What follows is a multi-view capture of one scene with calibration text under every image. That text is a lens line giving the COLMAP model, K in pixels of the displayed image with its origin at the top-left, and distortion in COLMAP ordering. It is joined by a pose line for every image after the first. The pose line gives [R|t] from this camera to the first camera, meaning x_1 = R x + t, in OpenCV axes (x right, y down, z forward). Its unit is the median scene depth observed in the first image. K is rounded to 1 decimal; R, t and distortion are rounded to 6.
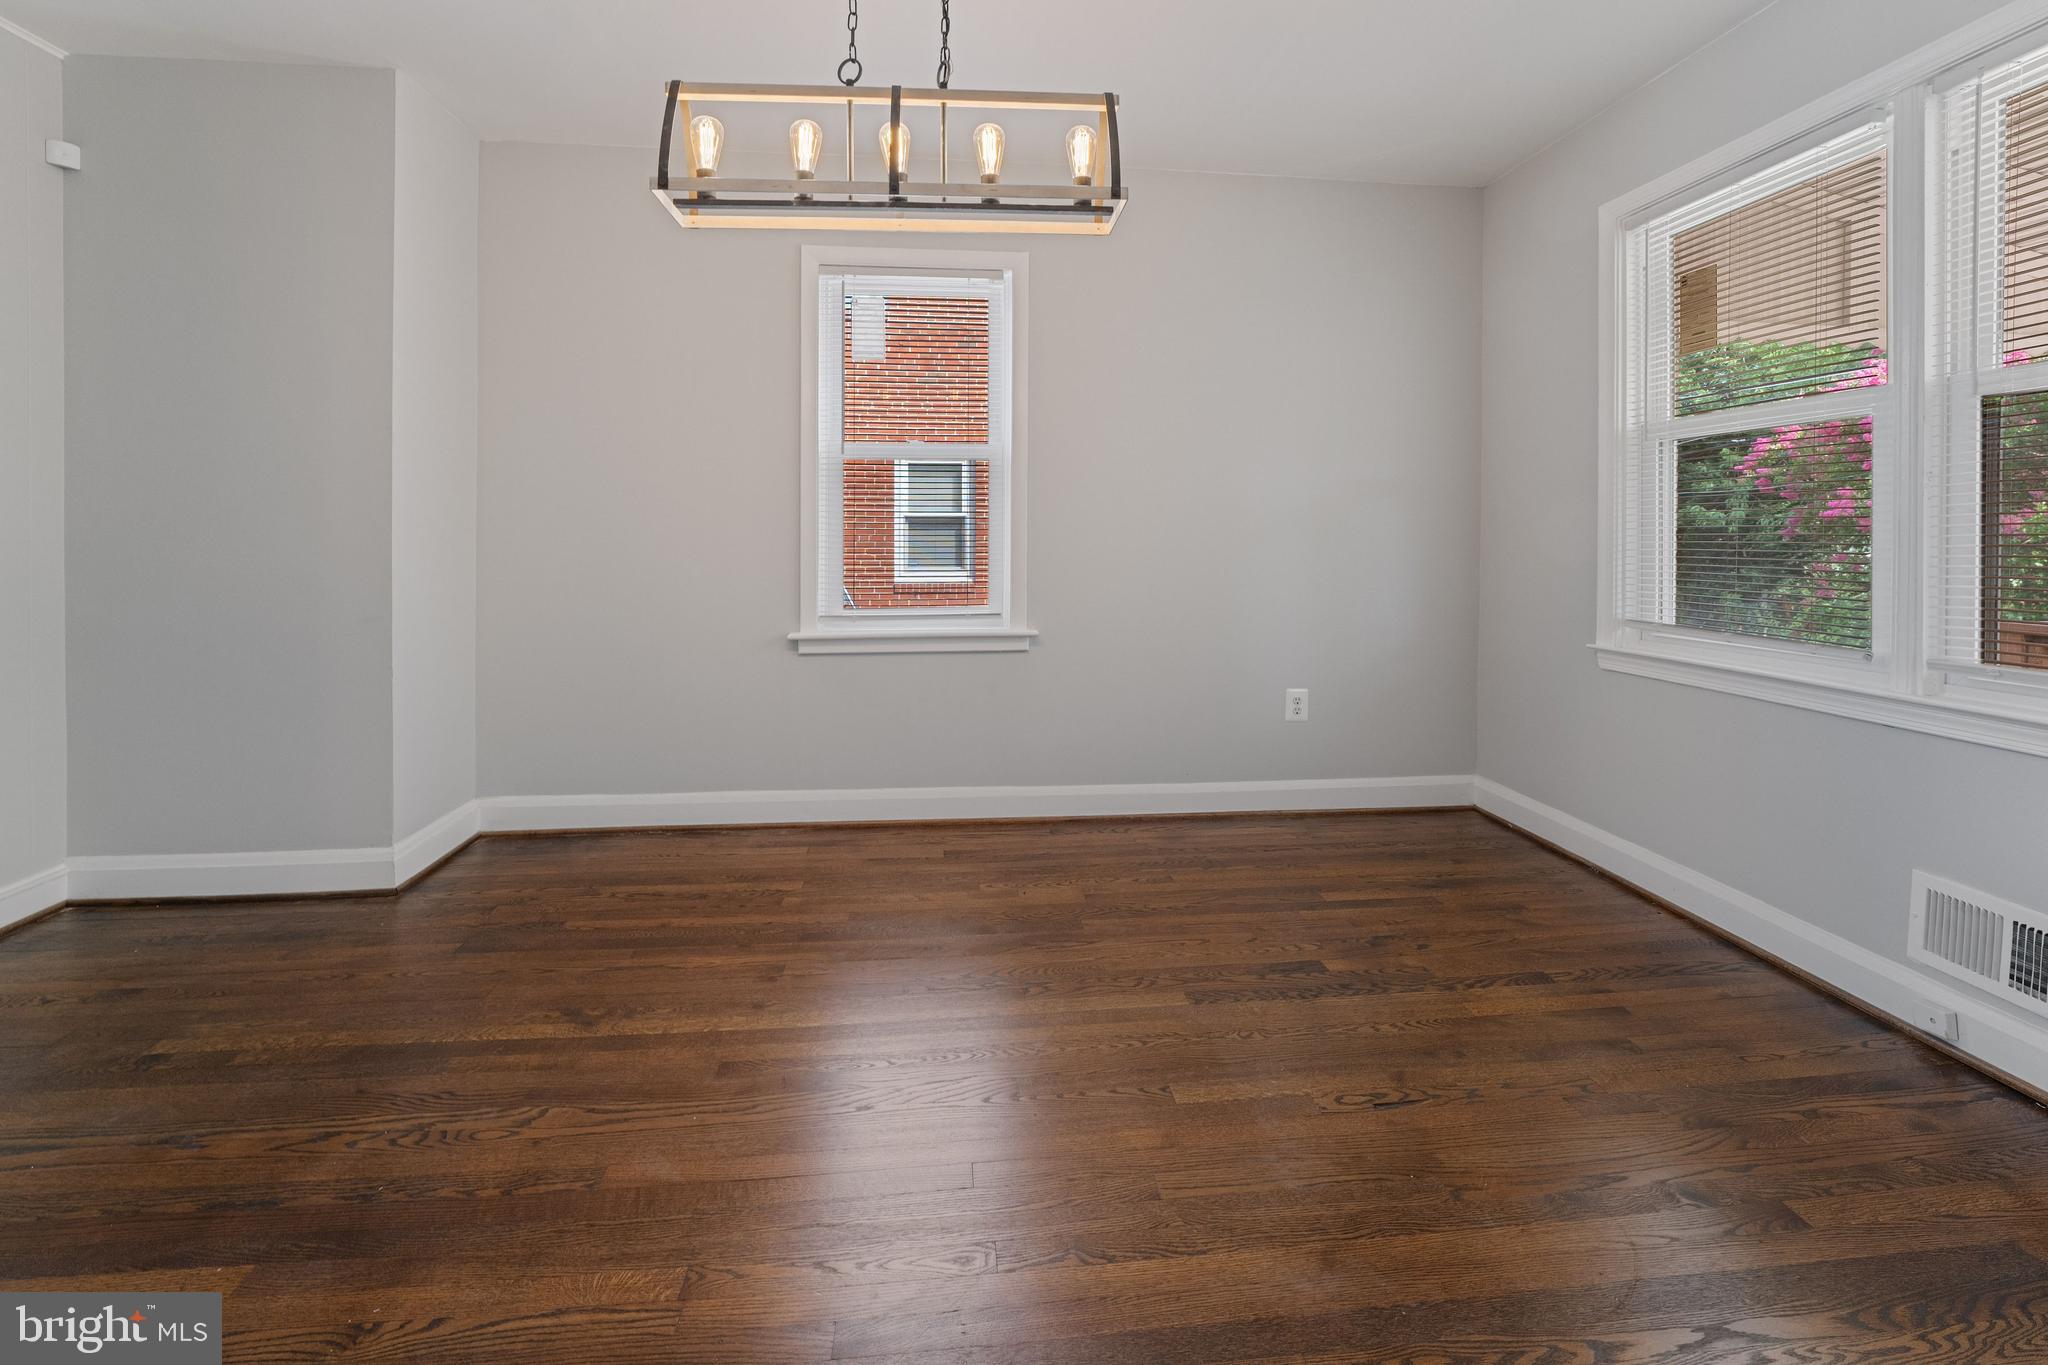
lens RADIAL K [[871.0, 0, 1030.4], [0, 871.0, 552.2], [0, 0, 1]] dist [-0.014663, 0.000506]
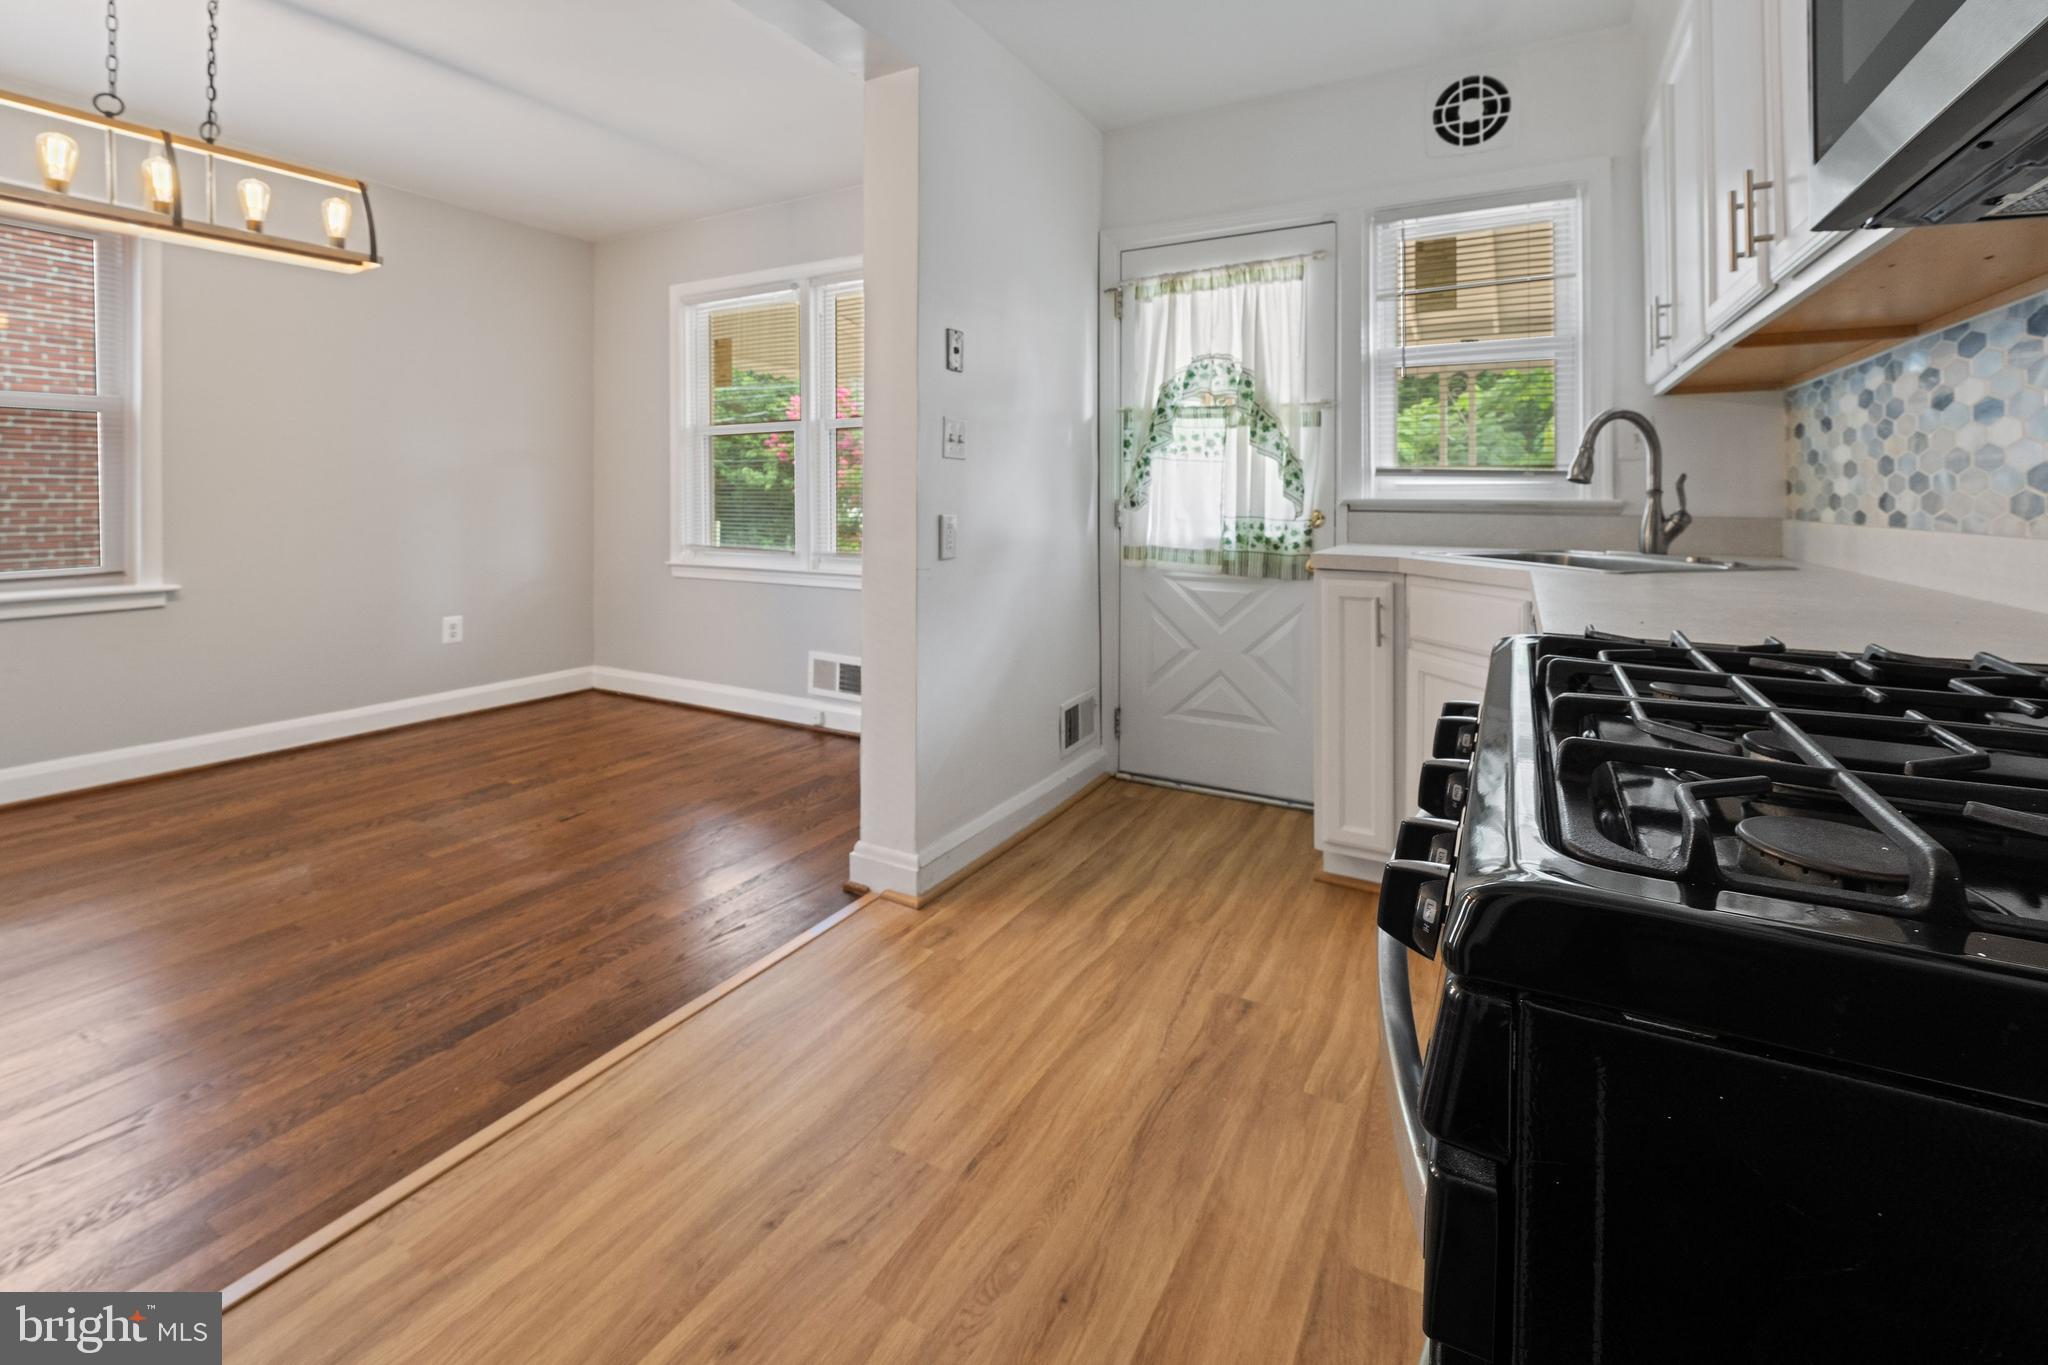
lens RADIAL K [[880.0, 0, 1018.2], [0, 880.0, 499.0], [0, 0, 1]] dist [-0.013249, 0.000131]
pose [[0.576358, -0.003832, 0.817189, -0.379373], [0.013810, 0.999892, -0.005052, 0.011258], [-0.817081, 0.014197, 0.576348, -0.580464]]
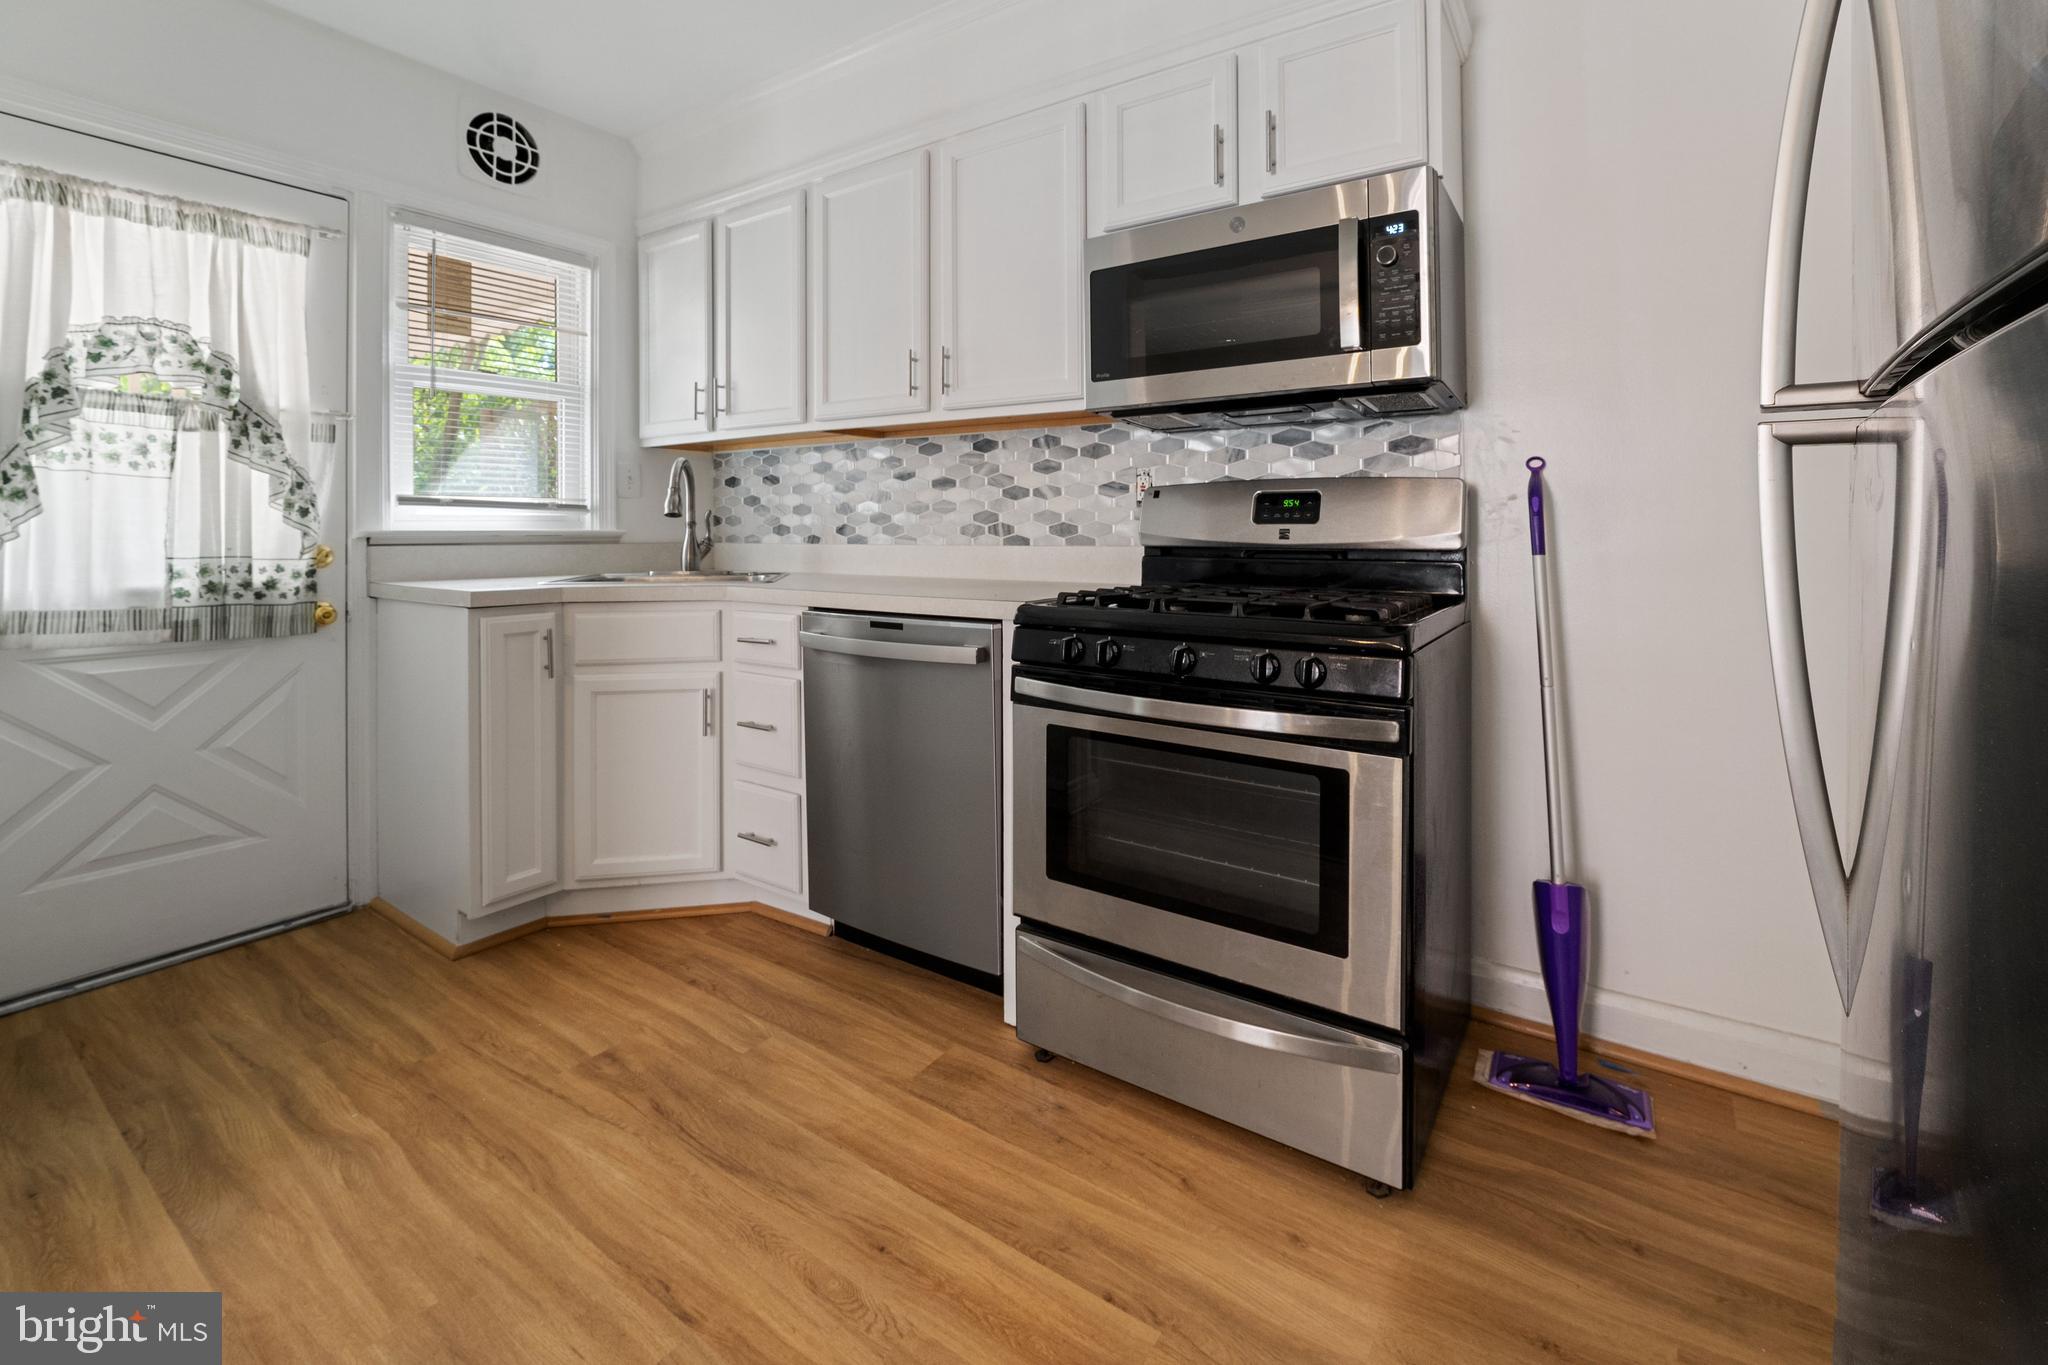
lens RADIAL K [[887.6, 0, 1036.1], [0, 887.6, 518.2], [0, 0, 1]] dist [-0.002440, 0.000114]
pose [[-0.762853, 0.006955, 0.646535, -0.402857], [0.012755, 0.999909, 0.004294, 0.000838], [-0.646446, 0.011523, -0.762872, 0.087552]]
